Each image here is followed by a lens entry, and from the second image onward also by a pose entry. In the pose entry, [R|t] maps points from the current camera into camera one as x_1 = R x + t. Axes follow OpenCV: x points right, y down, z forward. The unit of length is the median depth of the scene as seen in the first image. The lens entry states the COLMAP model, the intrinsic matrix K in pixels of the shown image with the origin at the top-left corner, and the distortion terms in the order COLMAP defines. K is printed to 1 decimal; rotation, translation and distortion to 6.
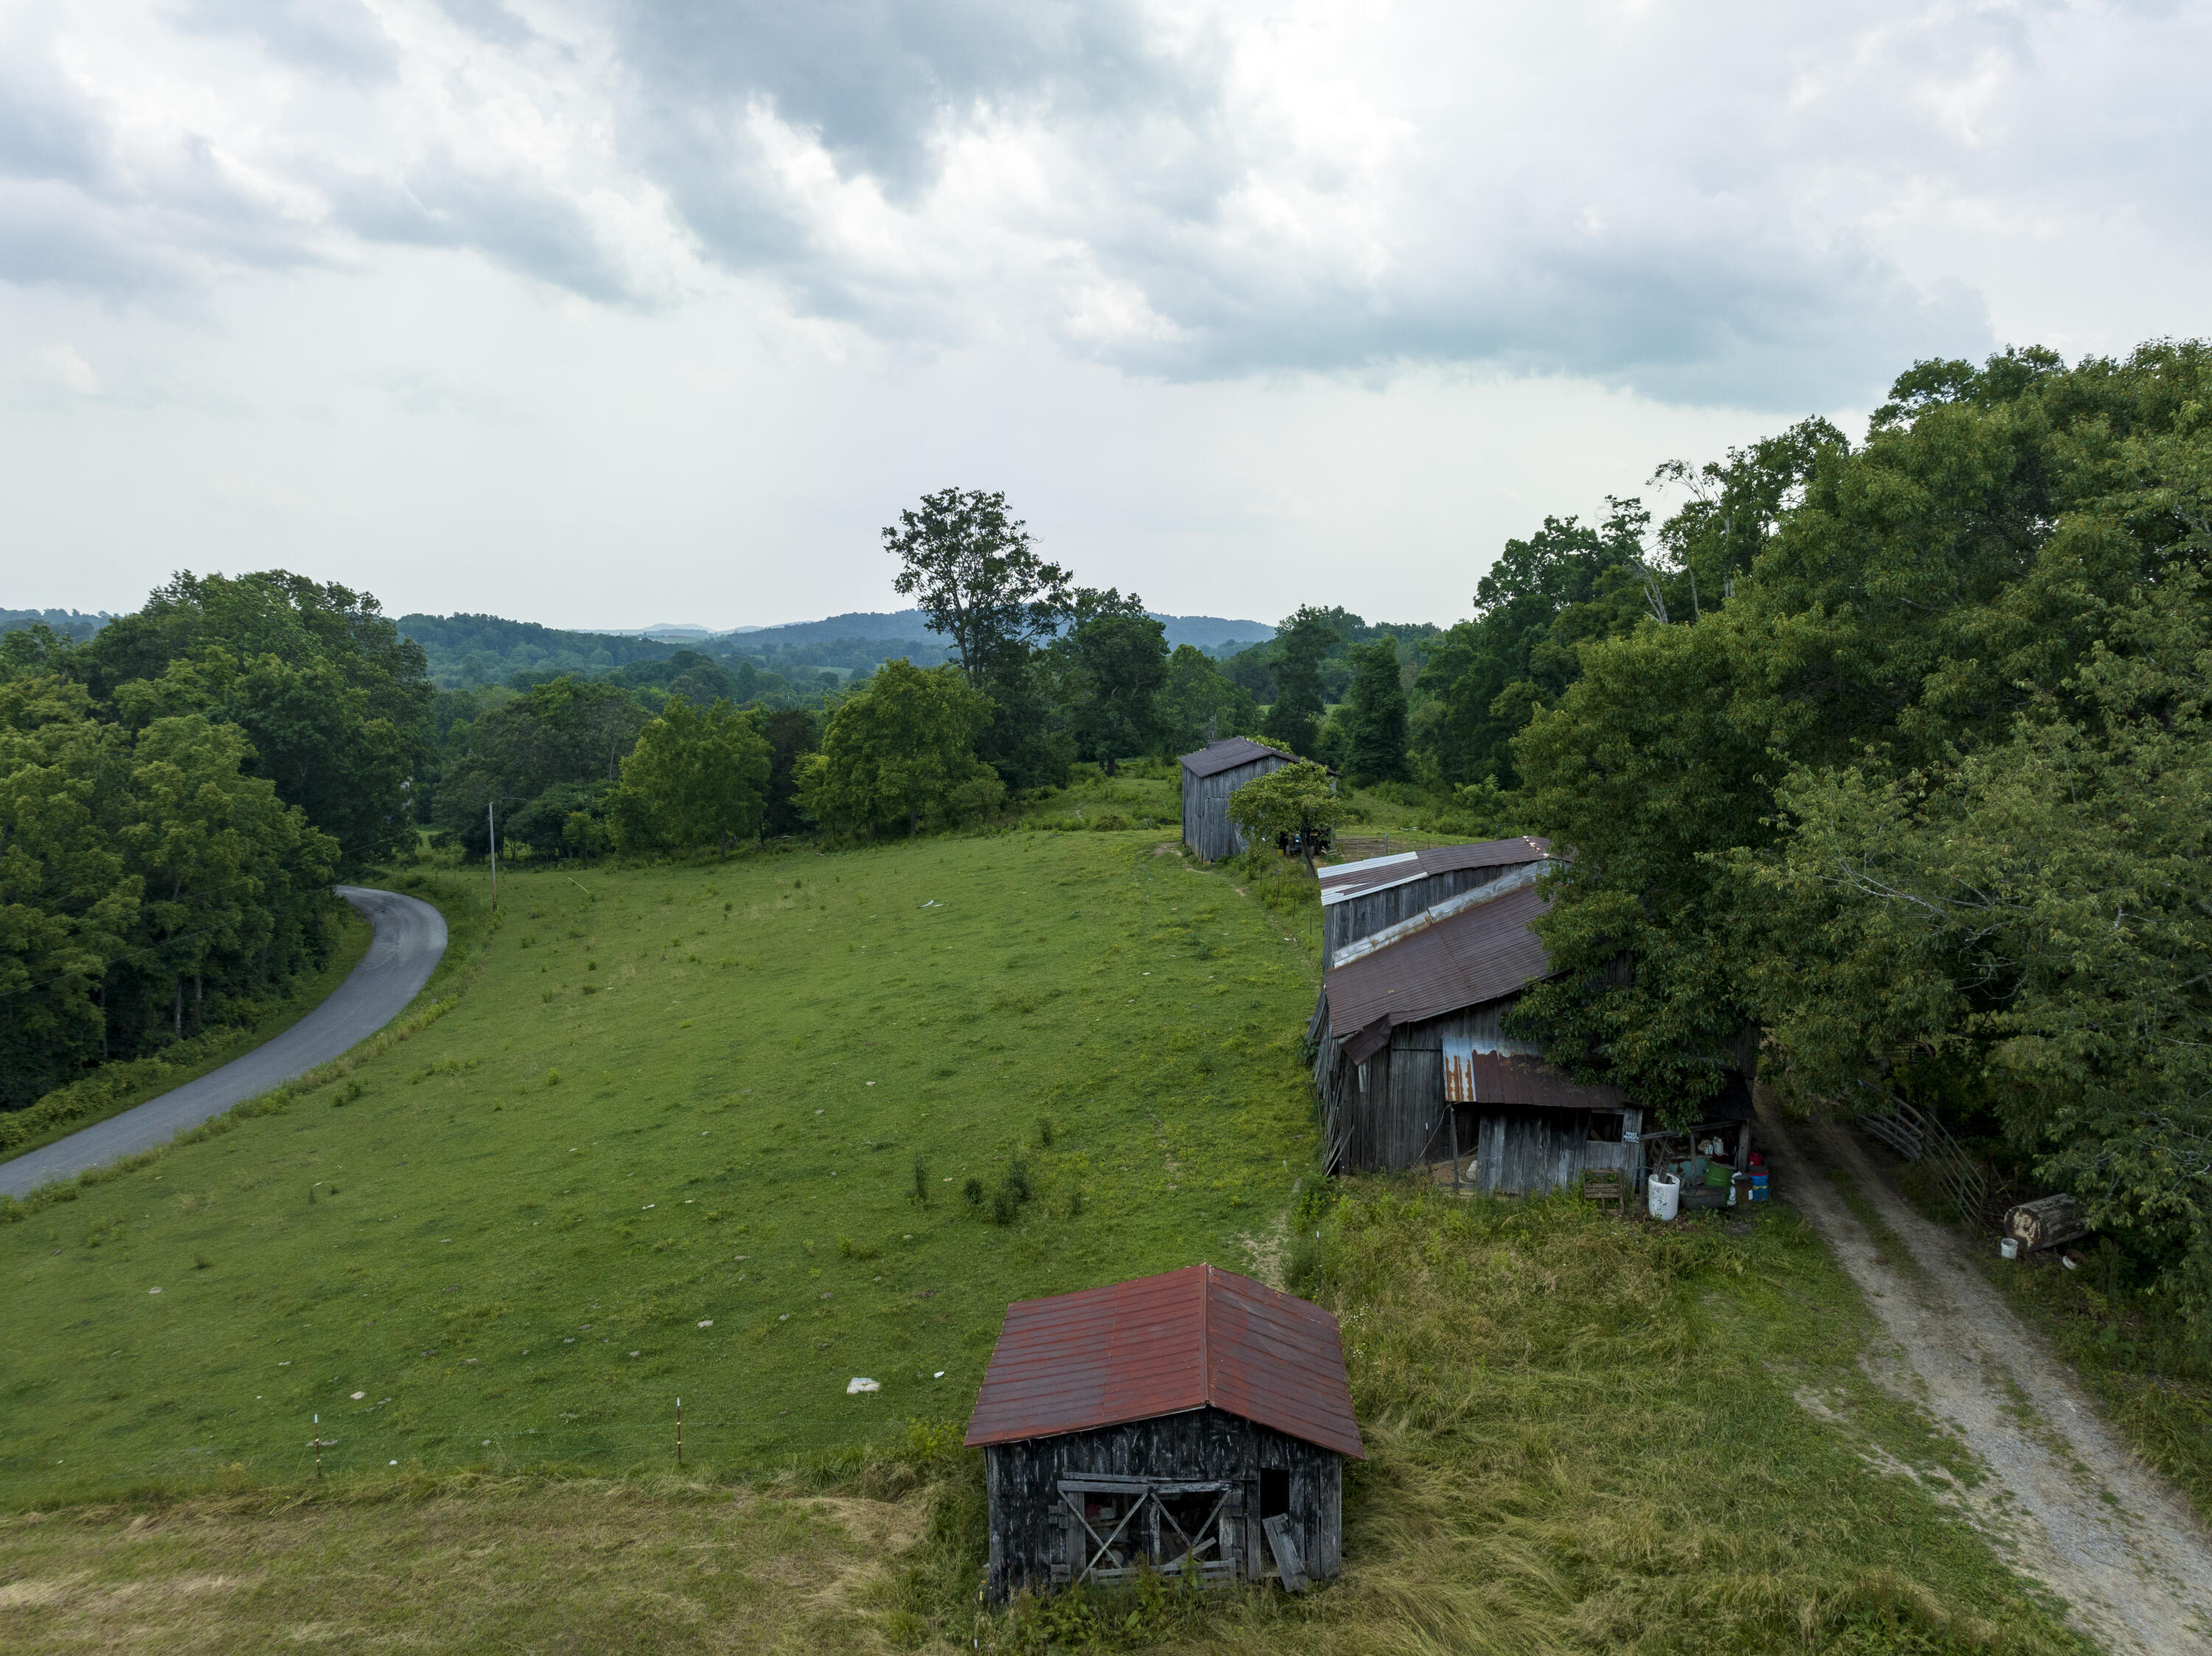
lens RADIAL K [[1557.6, 0, 1109.0], [0, 1557.6, 842.6], [0, 0, 1]] dist [-0.043538, 0.008987]
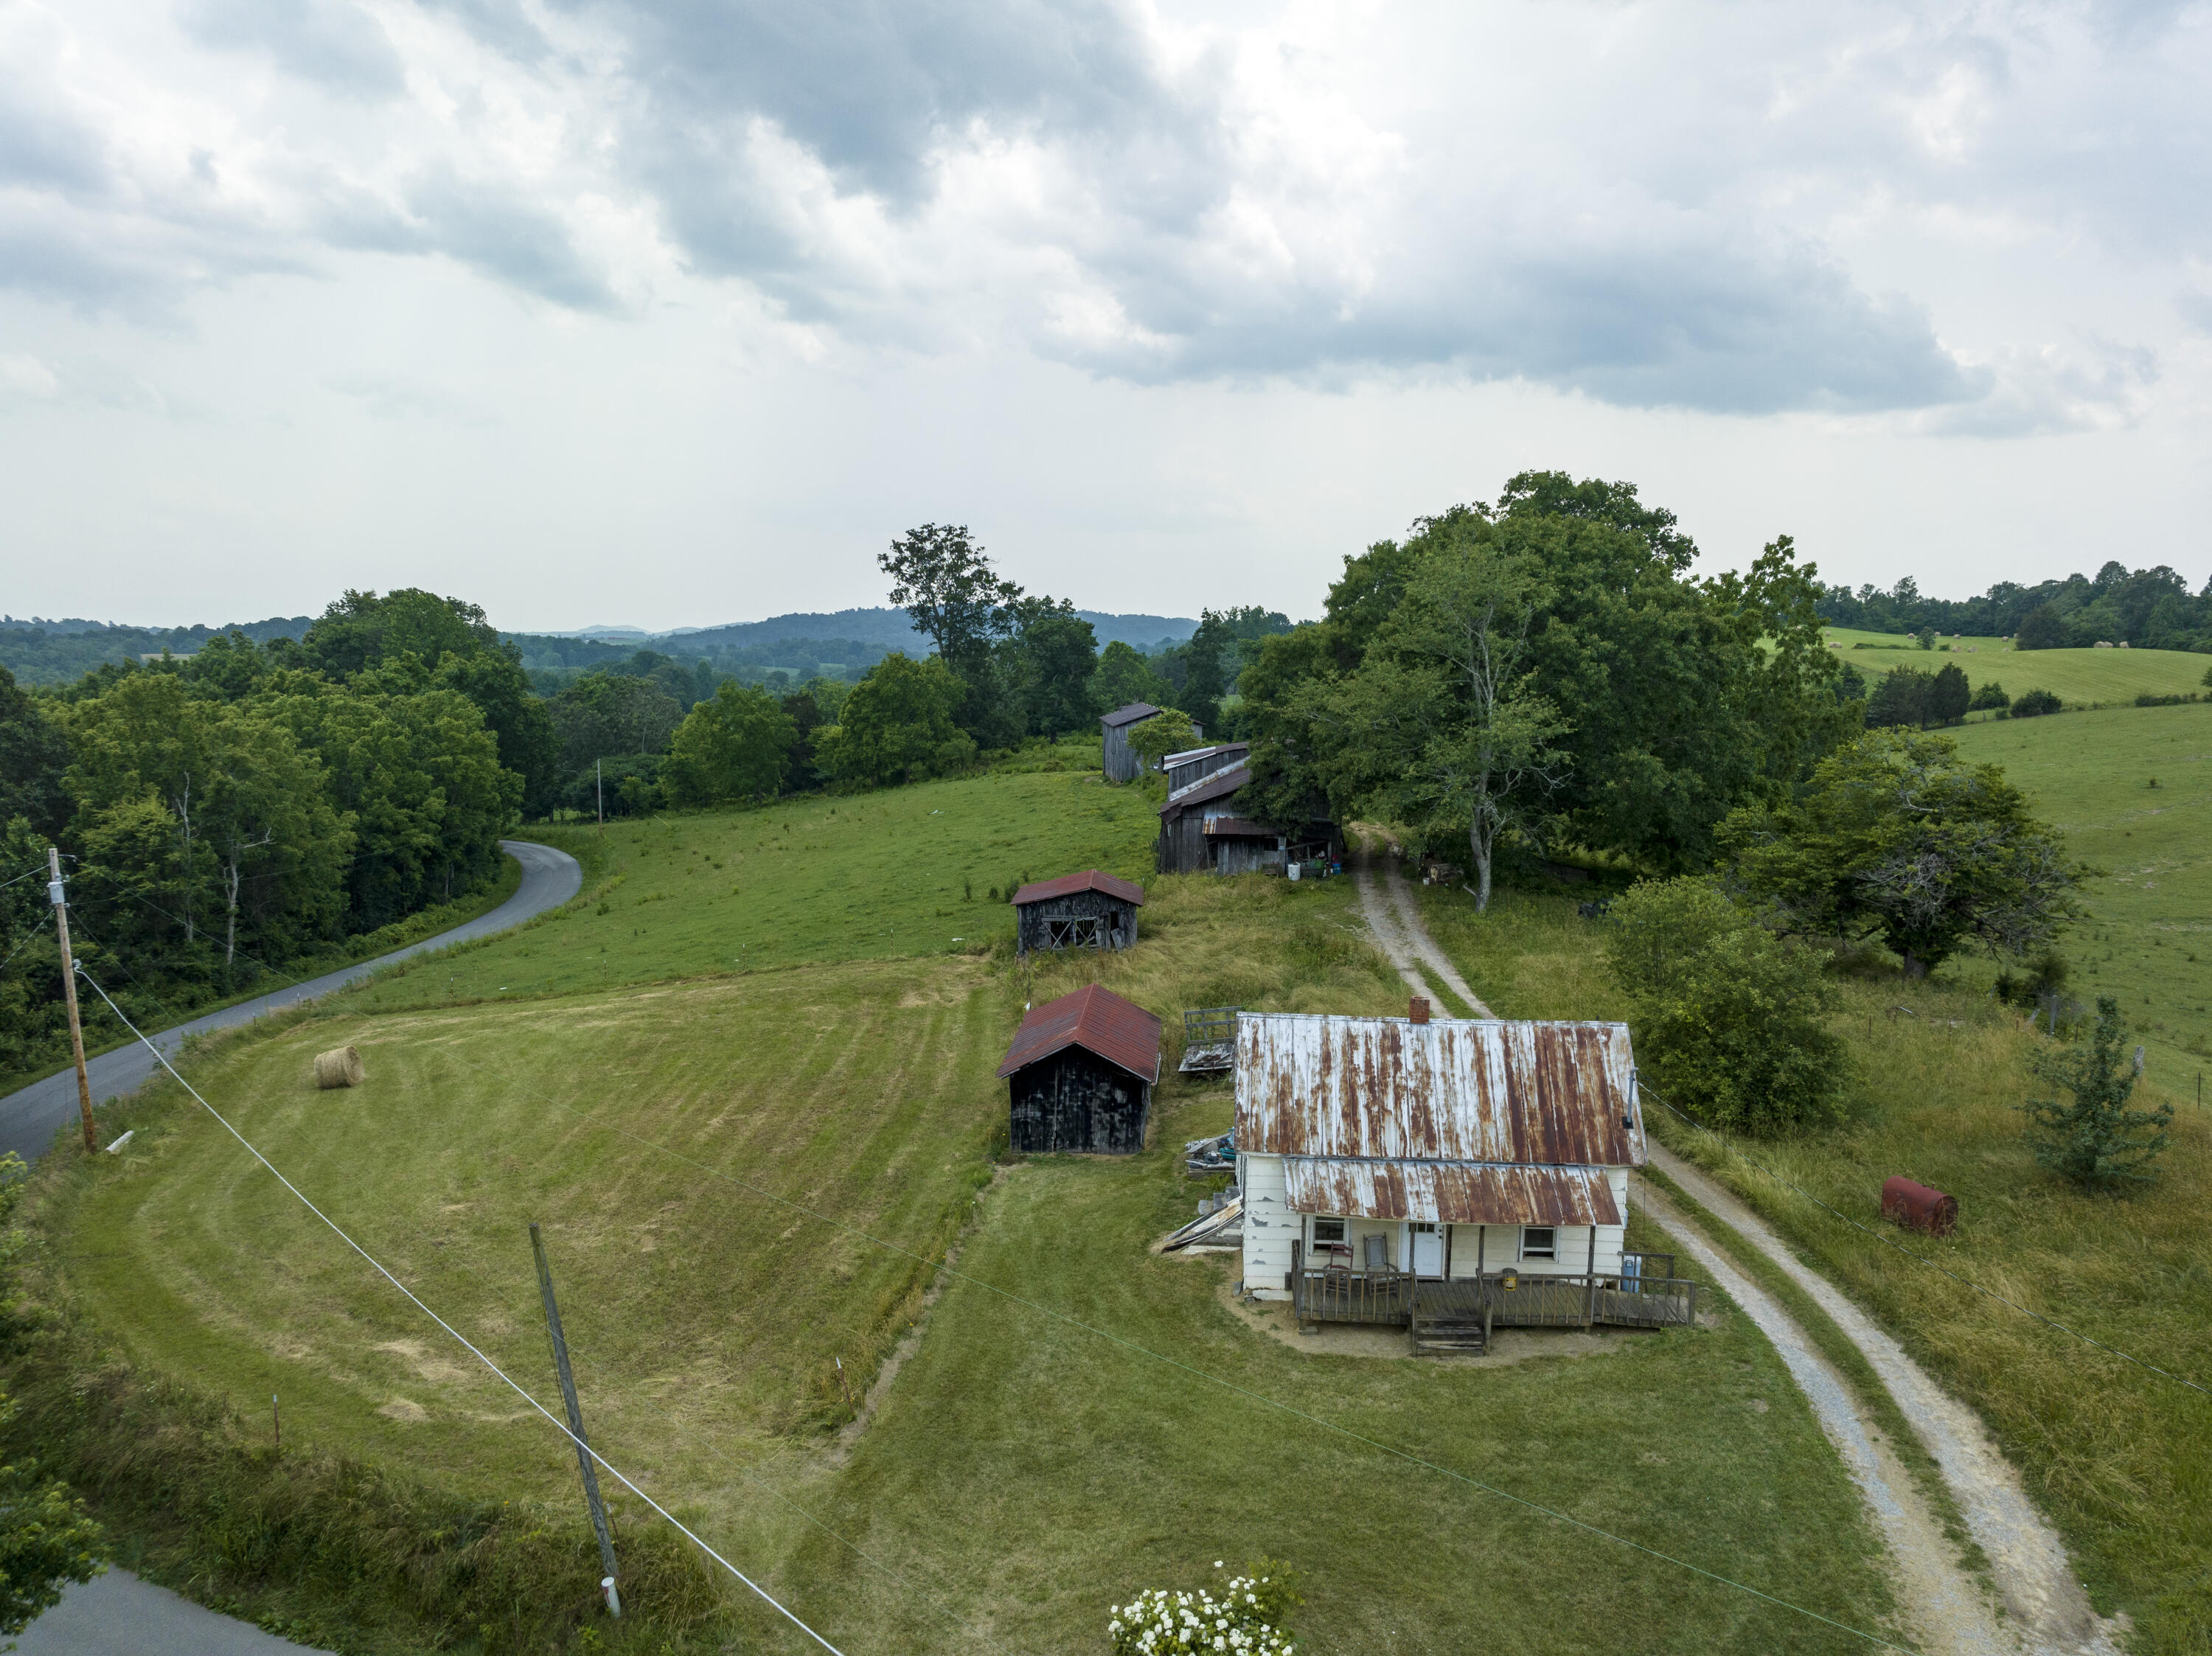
lens RADIAL K [[1557.6, 0, 1111.7], [0, 1557.6, 836.5], [0, 0, 1]] dist [-0.043538, 0.008987]
pose [[0.999137, -0.011995, 0.039758, -0.002664], [0.012111, 0.999923, -0.002665, 0.046461], [-0.039723, 0.003144, 0.999206, -0.348773]]
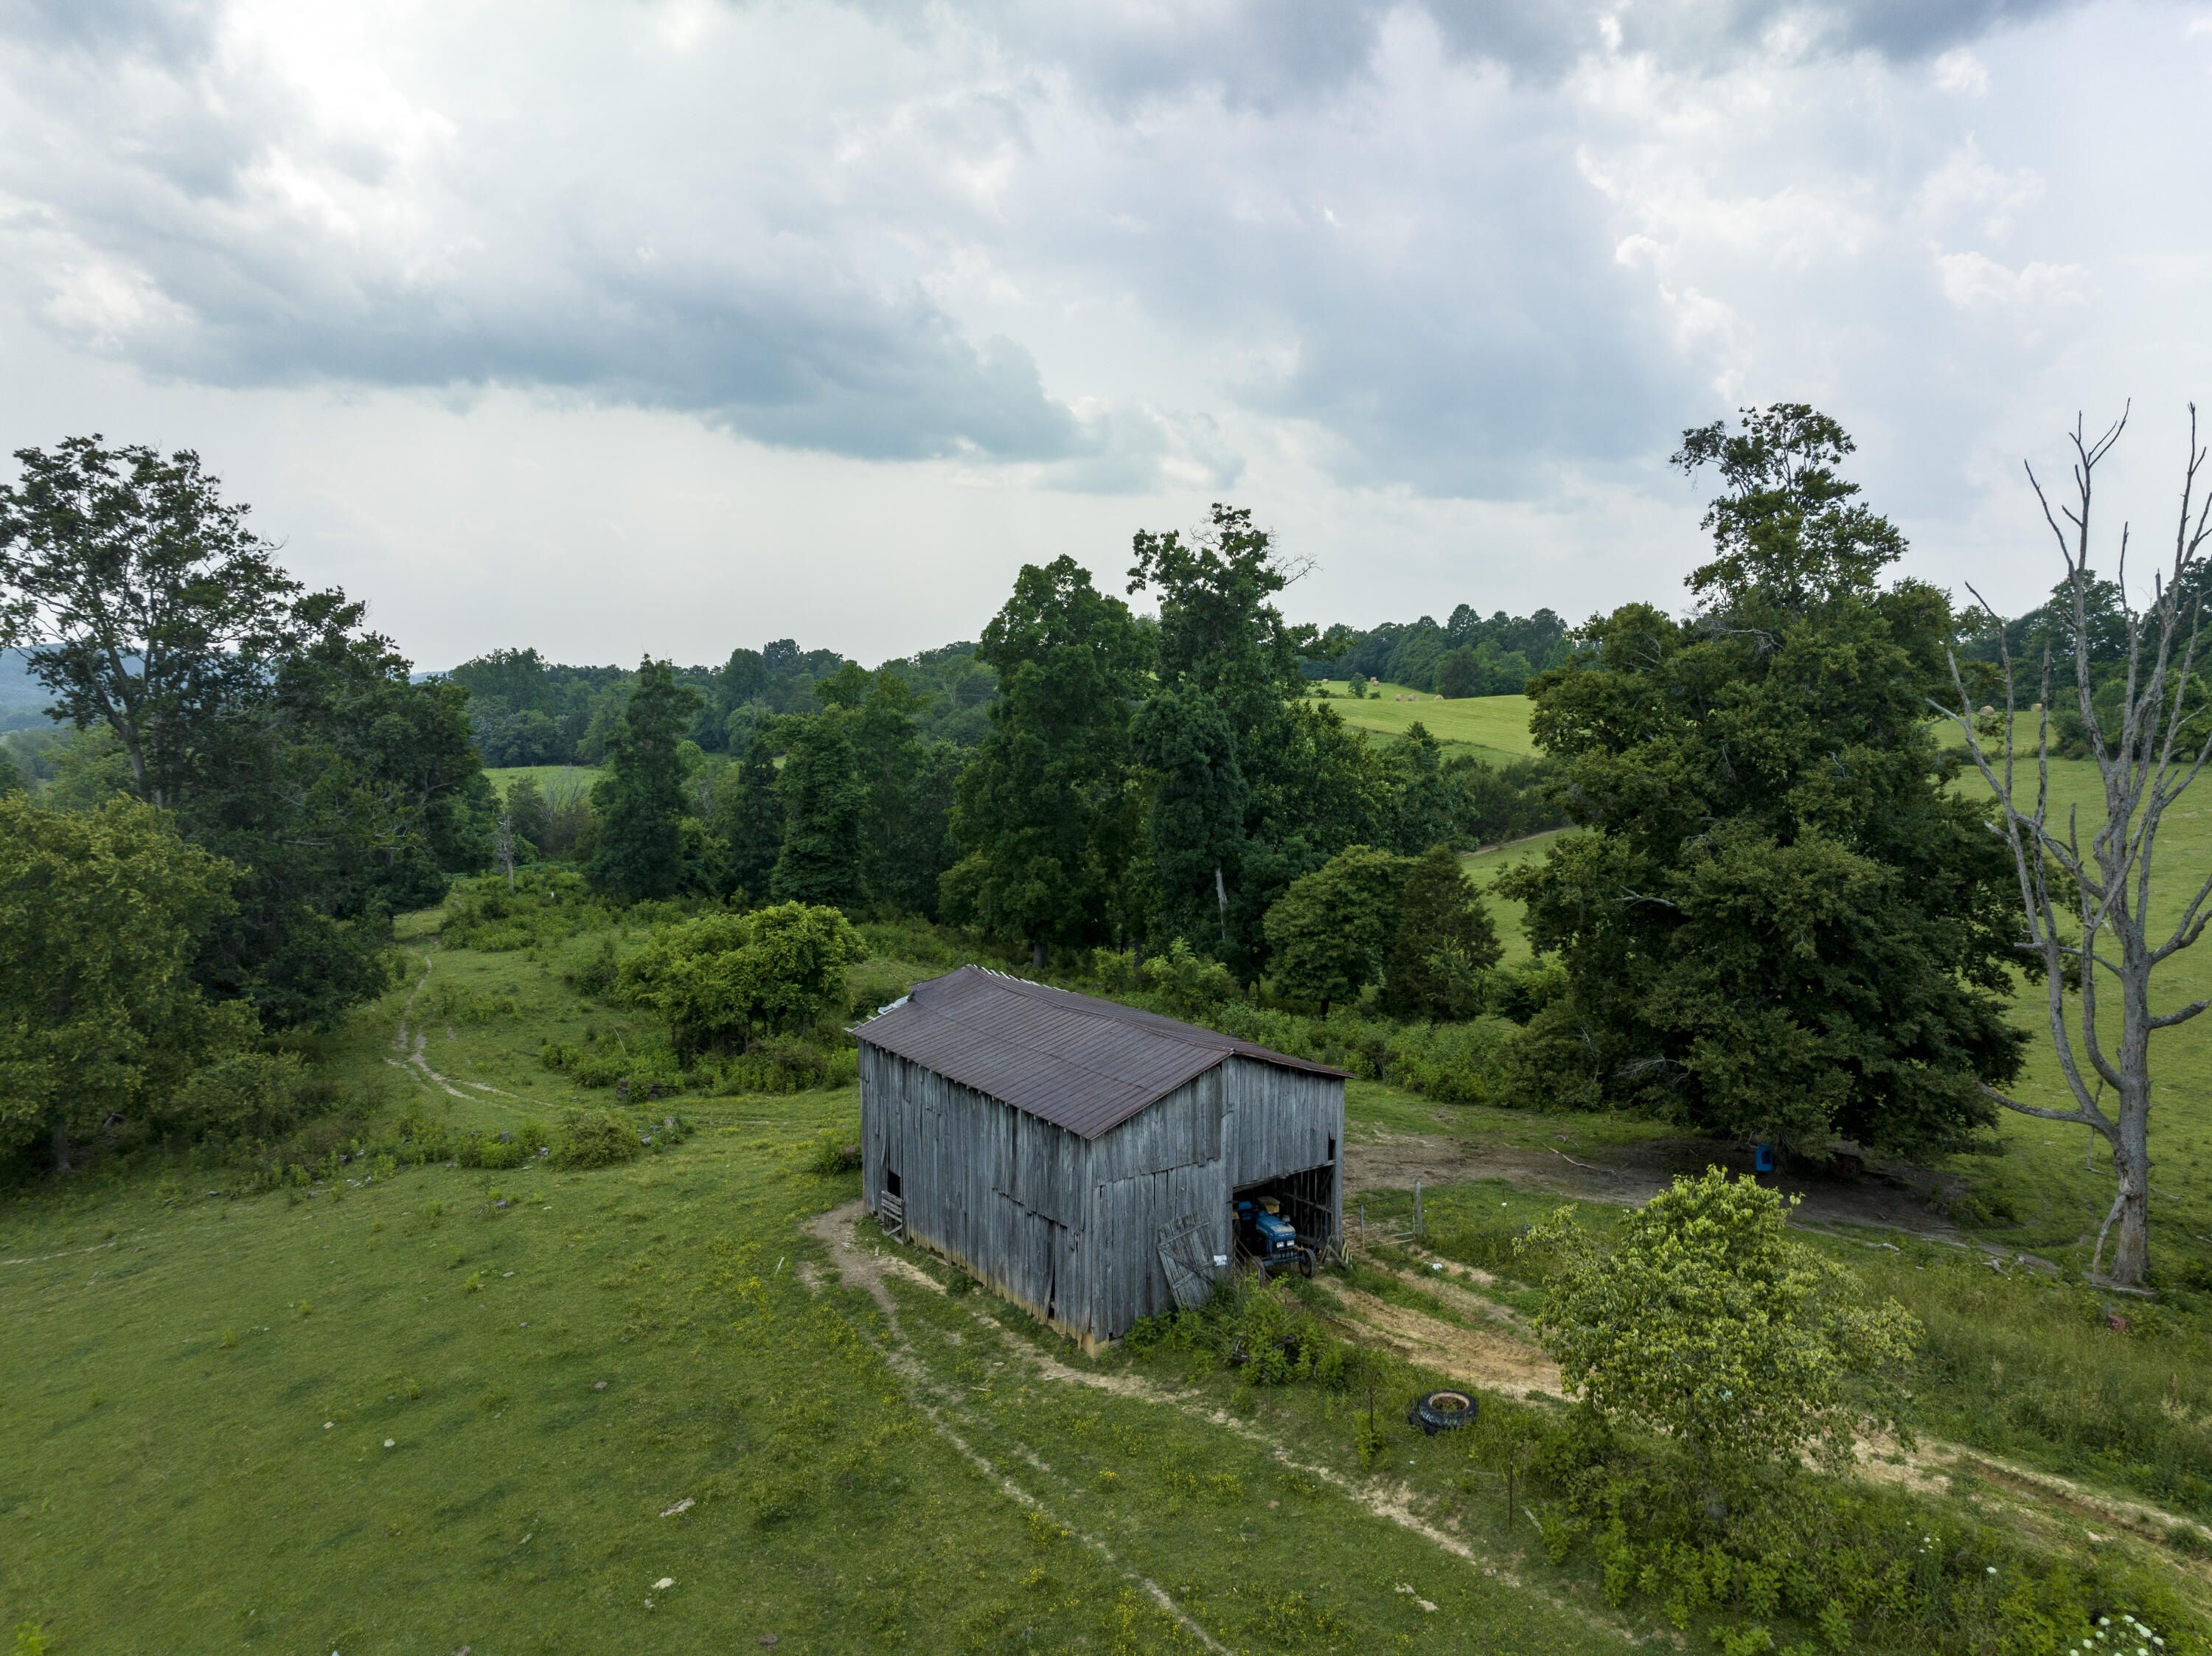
lens RADIAL K [[1557.6, 0, 1125.4], [0, 1557.6, 816.9], [0, 0, 1]] dist [-0.043538, 0.008987]
pose [[0.850583, -0.056601, 0.522786, -0.085975], [0.077161, 0.996863, -0.017614, -0.075861], [-0.520149, 0.055321, 0.852282, 0.438370]]
